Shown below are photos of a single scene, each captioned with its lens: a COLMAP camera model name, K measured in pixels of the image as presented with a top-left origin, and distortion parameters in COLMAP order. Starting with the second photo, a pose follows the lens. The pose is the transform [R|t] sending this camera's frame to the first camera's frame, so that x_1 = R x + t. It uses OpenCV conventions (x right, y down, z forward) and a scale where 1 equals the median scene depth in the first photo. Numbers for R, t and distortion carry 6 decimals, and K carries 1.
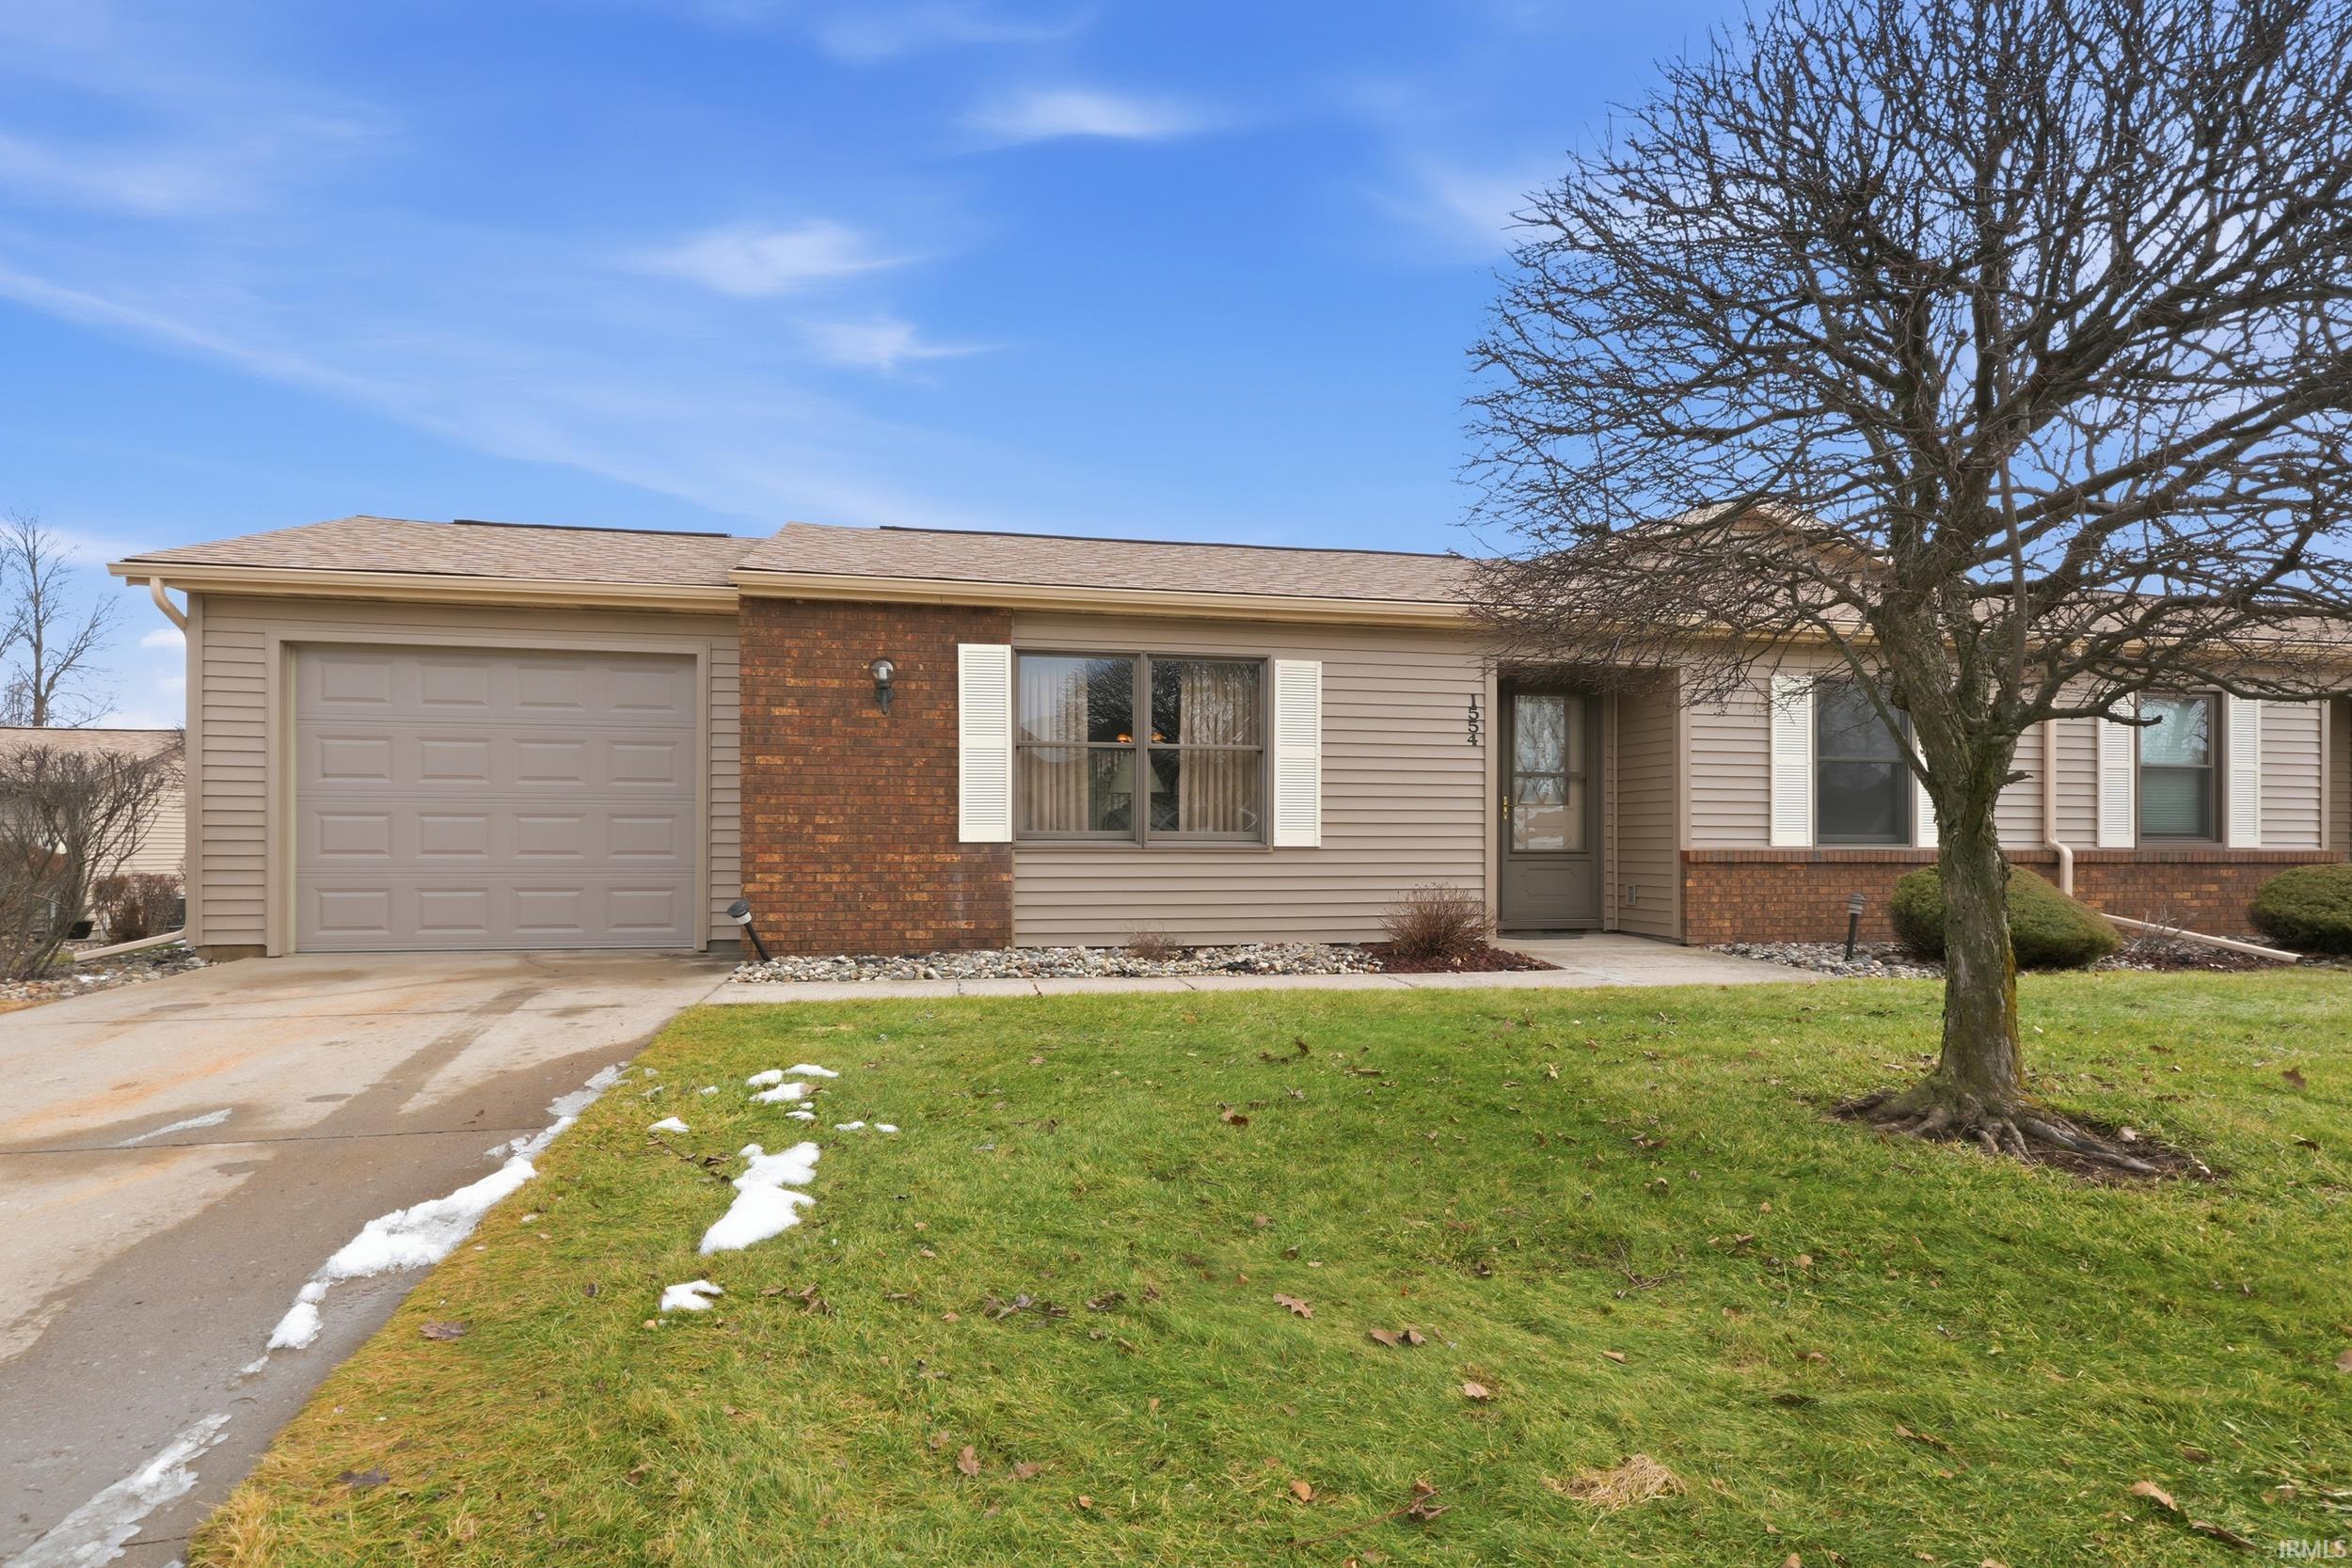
lens RADIAL K [[1201.1, 0, 1168.1], [0, 1201.1, 846.6], [0, 0, 1]] dist [-0.001124, 0.000163]
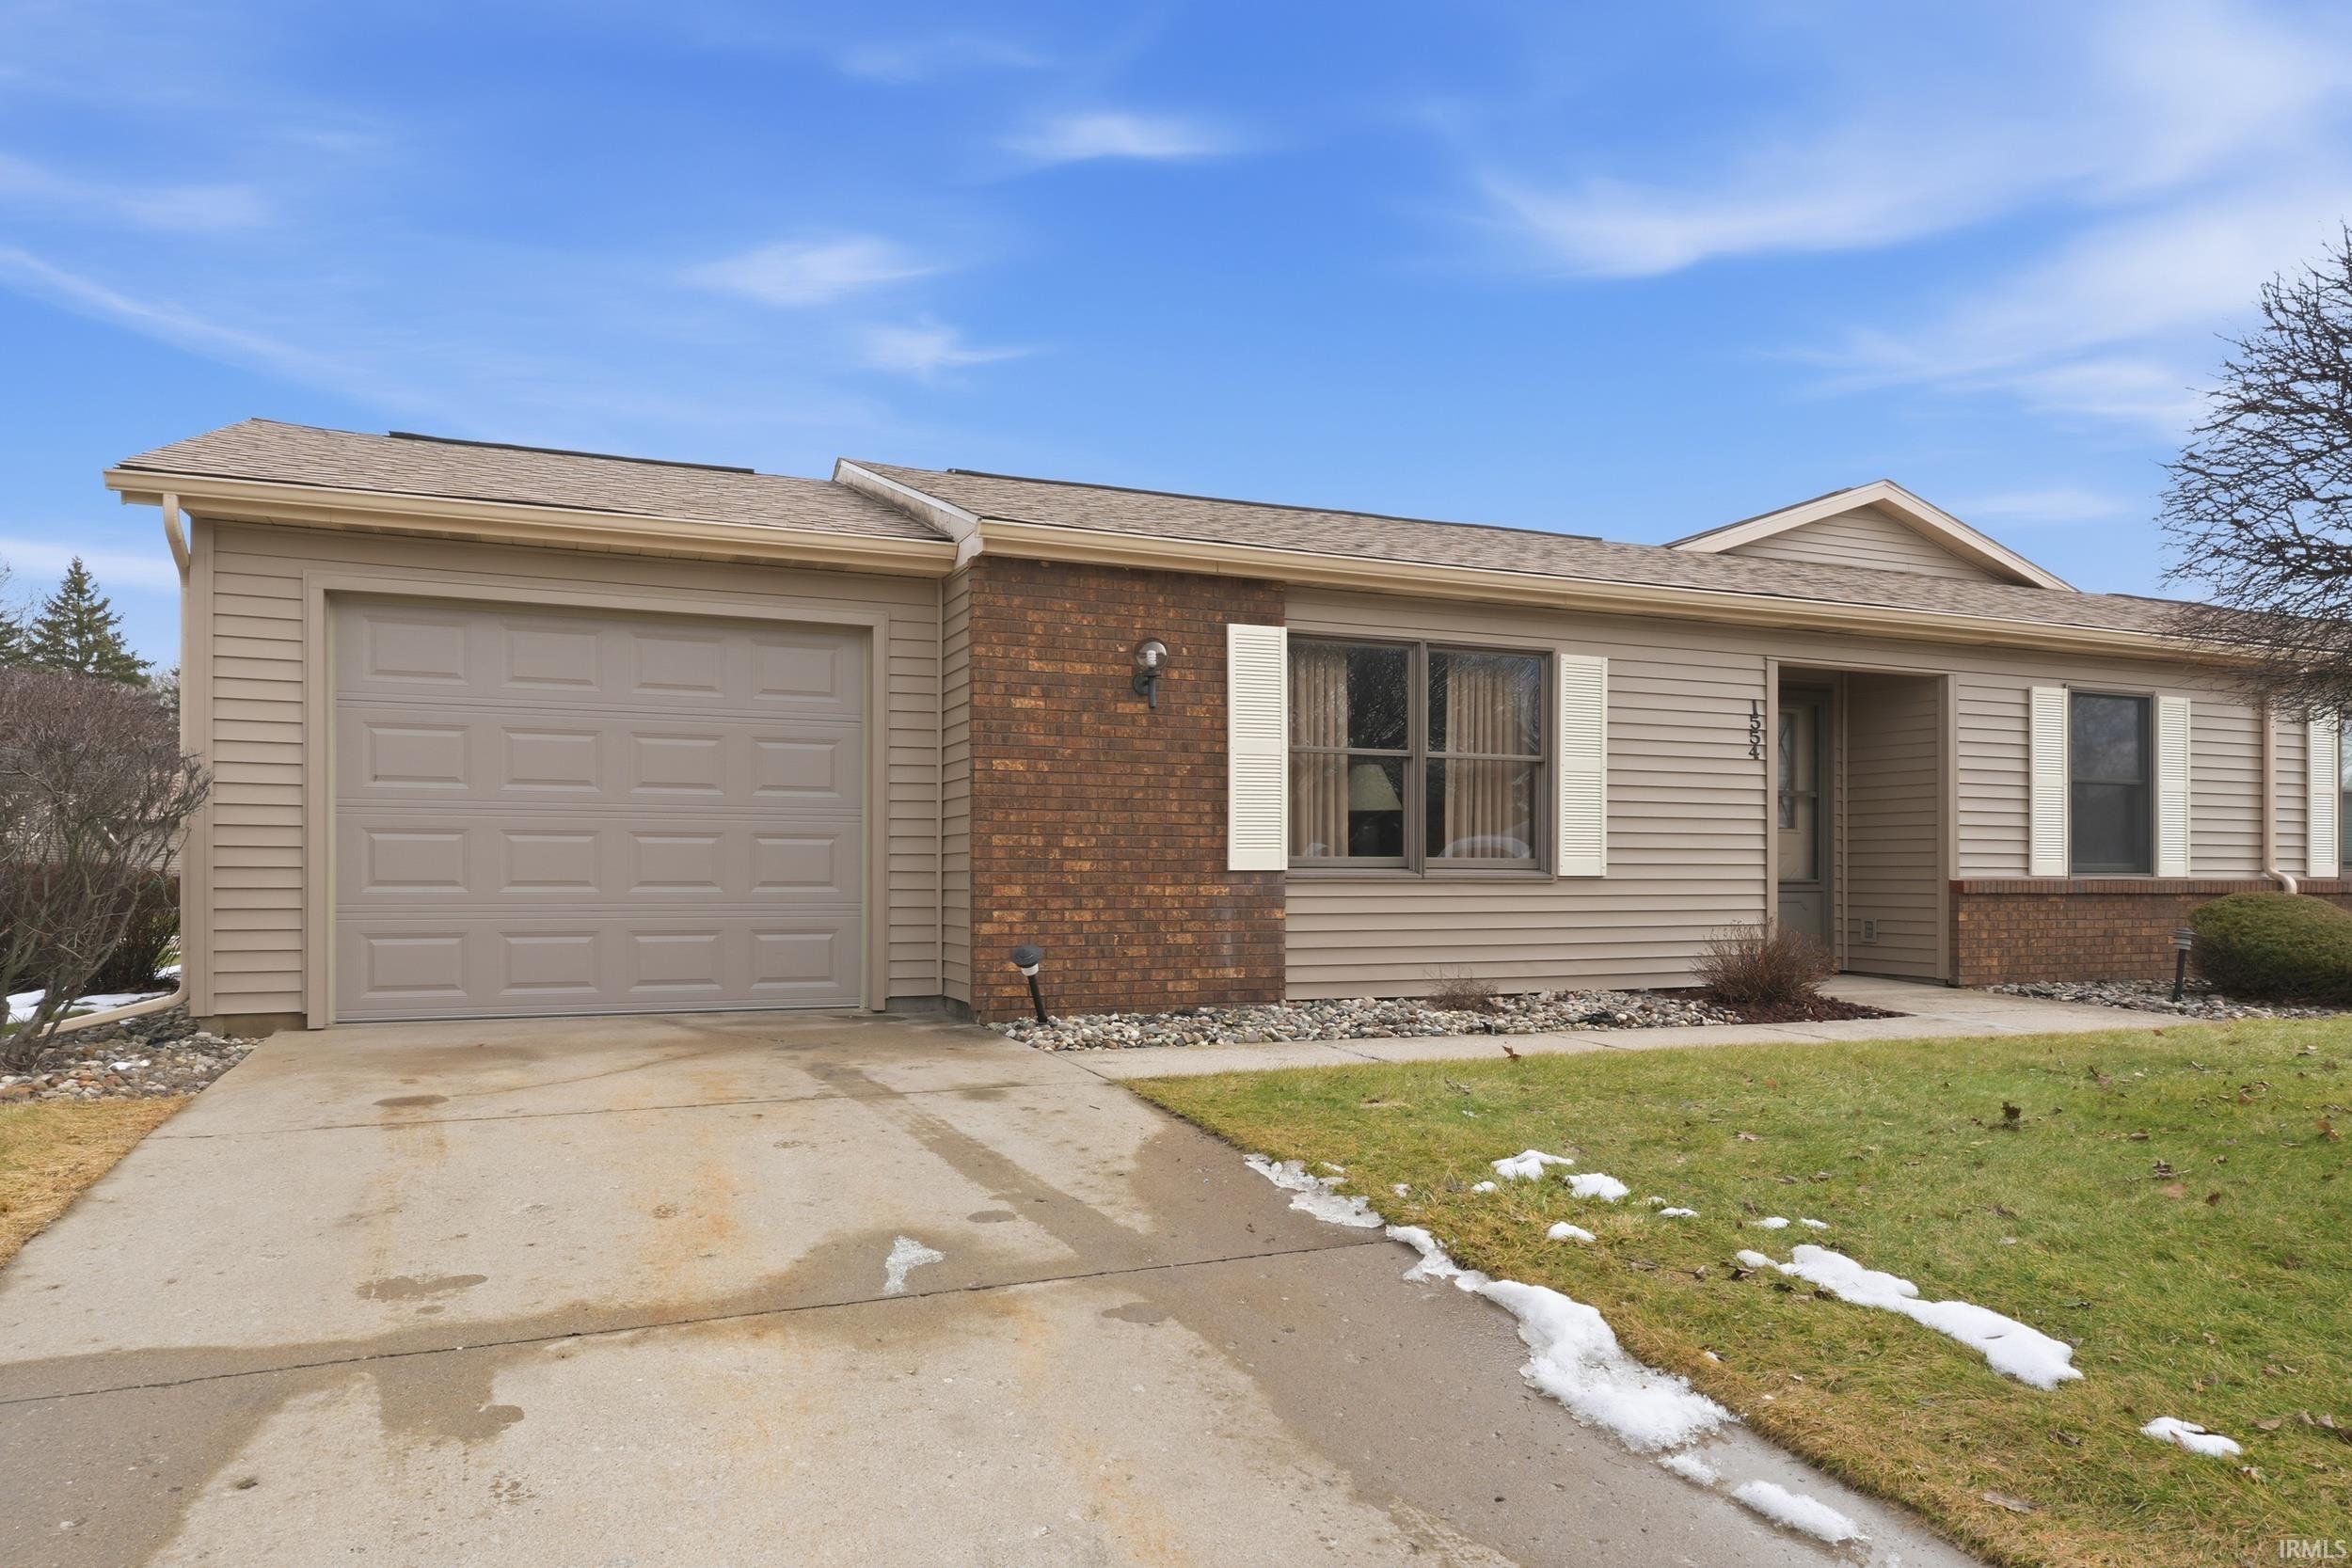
lens RADIAL K [[1451.9, 0, 1176.3], [0, 1451.9, 874.7], [0, 0, 1]] dist [0.000931, 0.000107]
pose [[0.983558, 0.000295, 0.180591, -0.382176], [-0.000251, 1.000000, -0.000268, -0.000614], [-0.180591, 0.000218, 0.983558, 0.050503]]
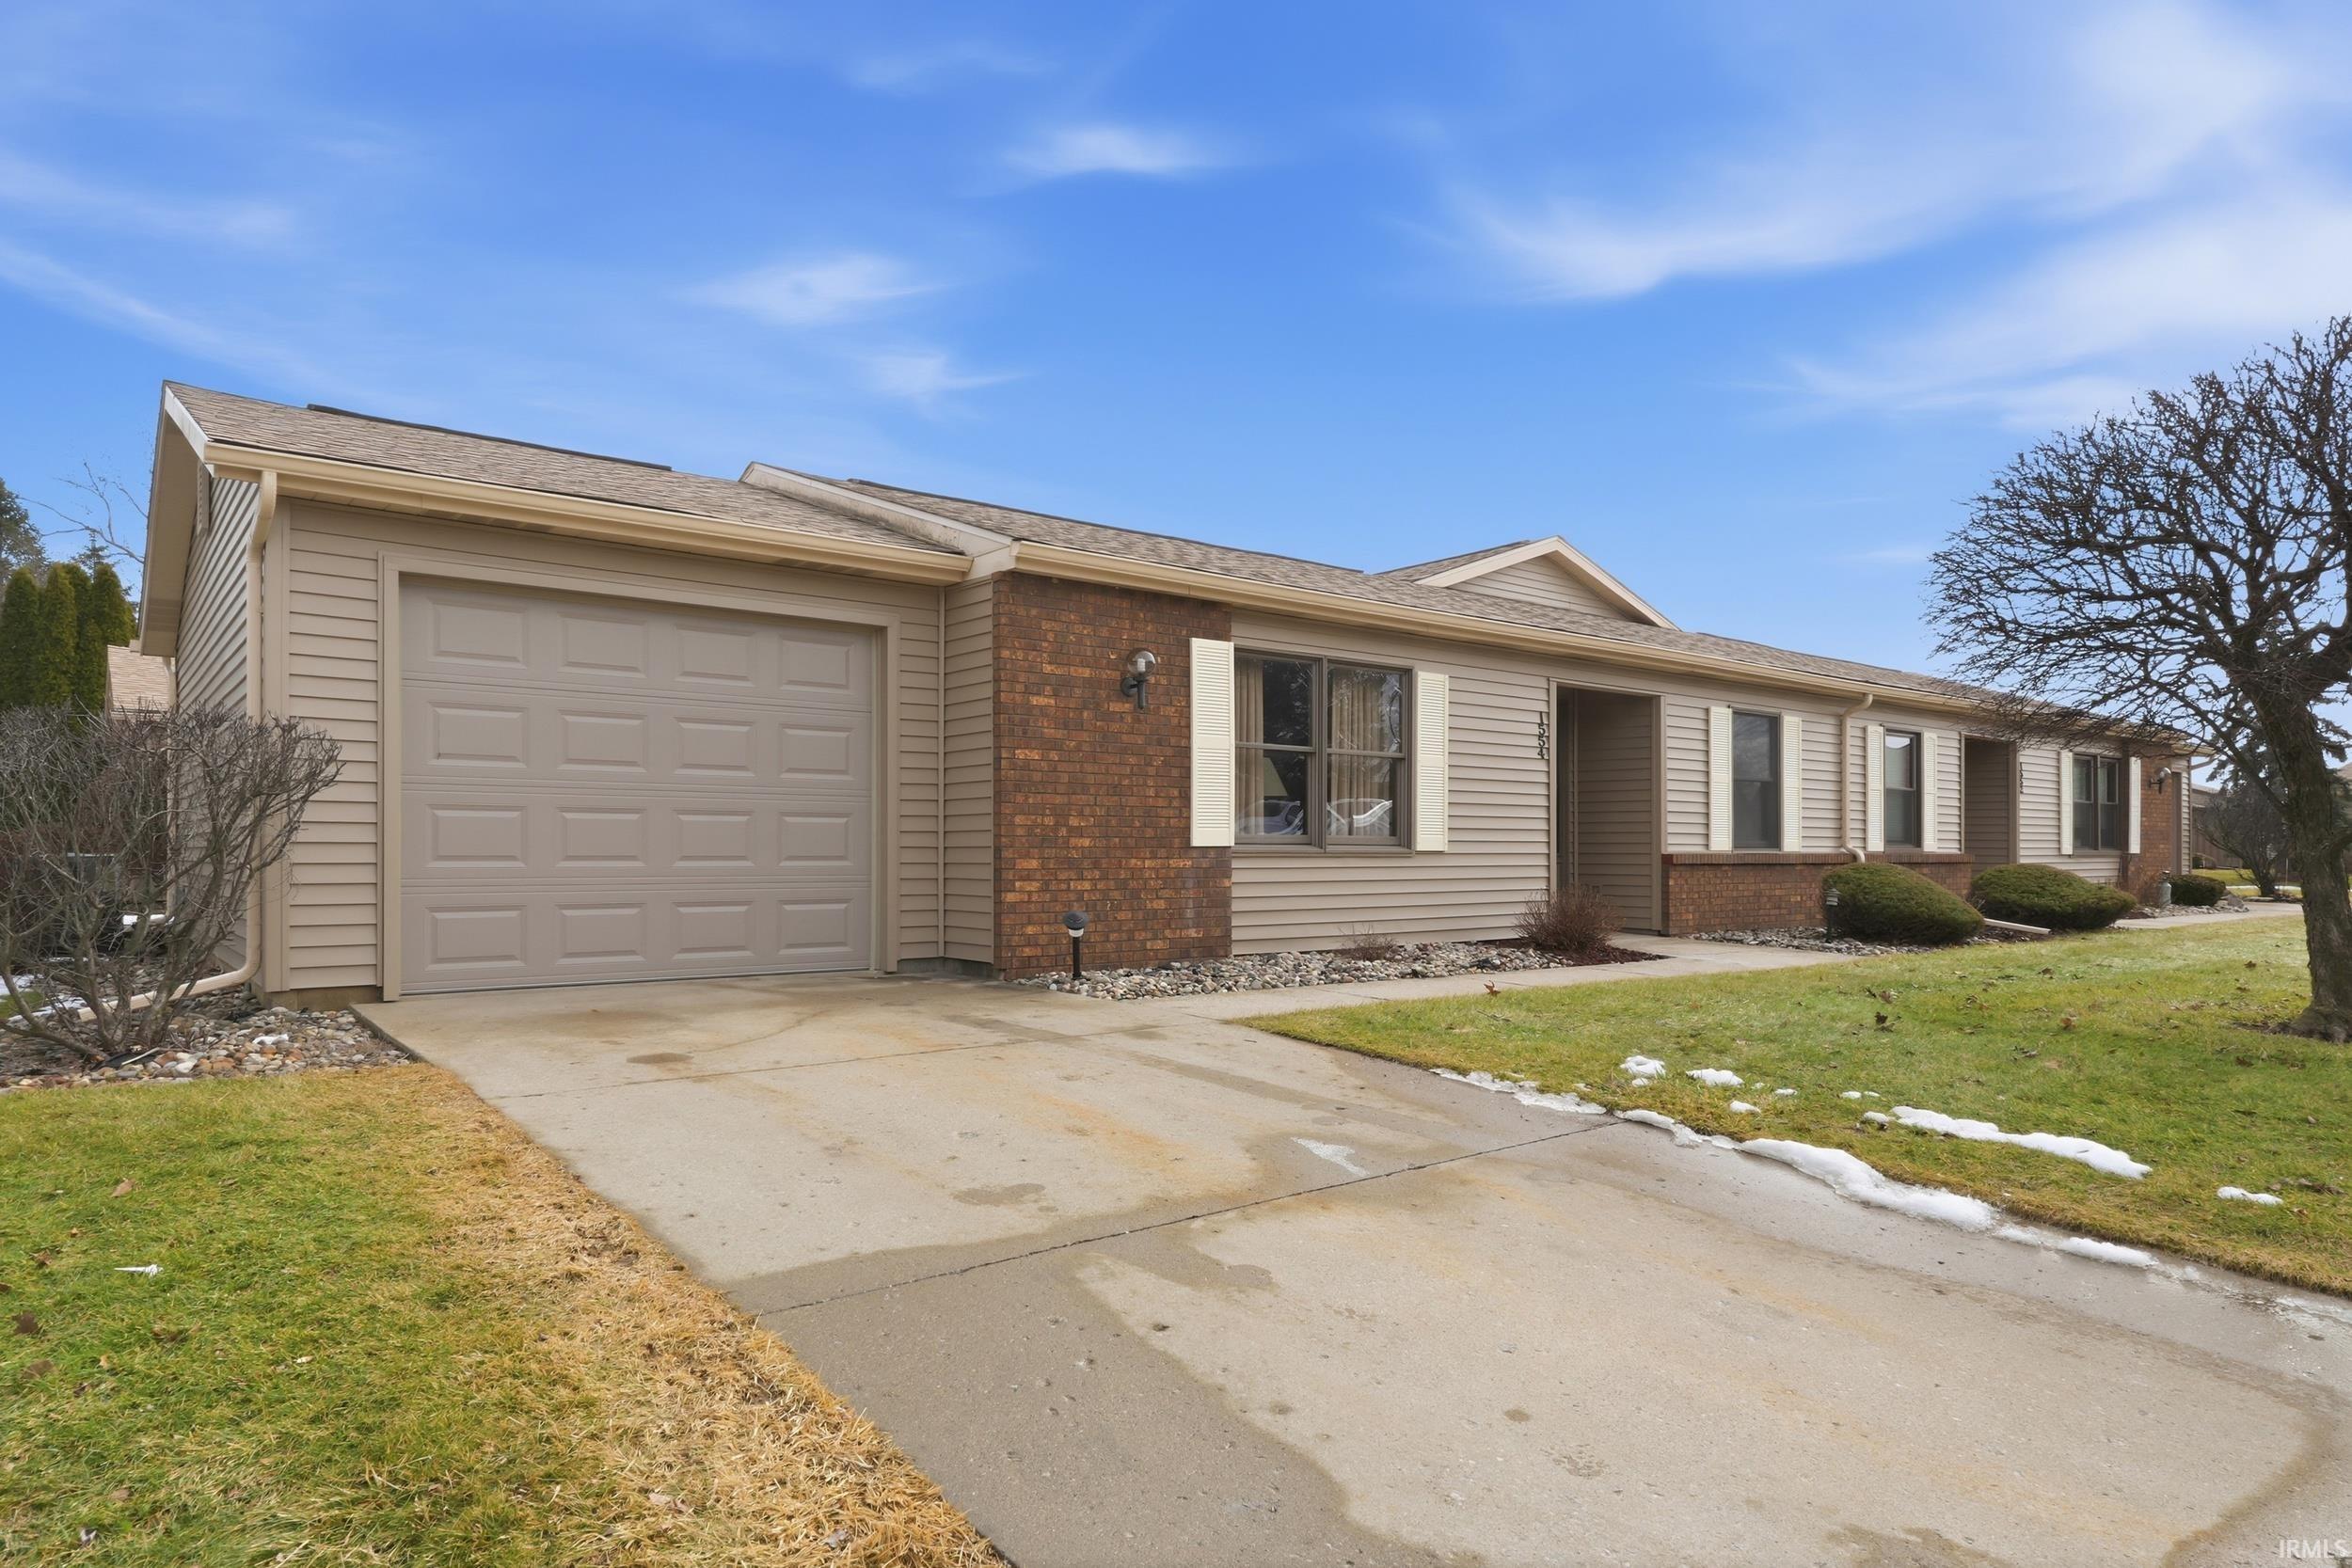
lens RADIAL K [[1331.8, 0, 1156.5], [0, 1331.8, 841.8], [0, 0, 1]] dist [0.001152, -0.000385]
pose [[0.902059, 0.002696, 0.431605, -0.651190], [-0.000320, 0.999984, -0.005578, -0.001415], [-0.431614, 0.004893, 0.902045, 0.061101]]
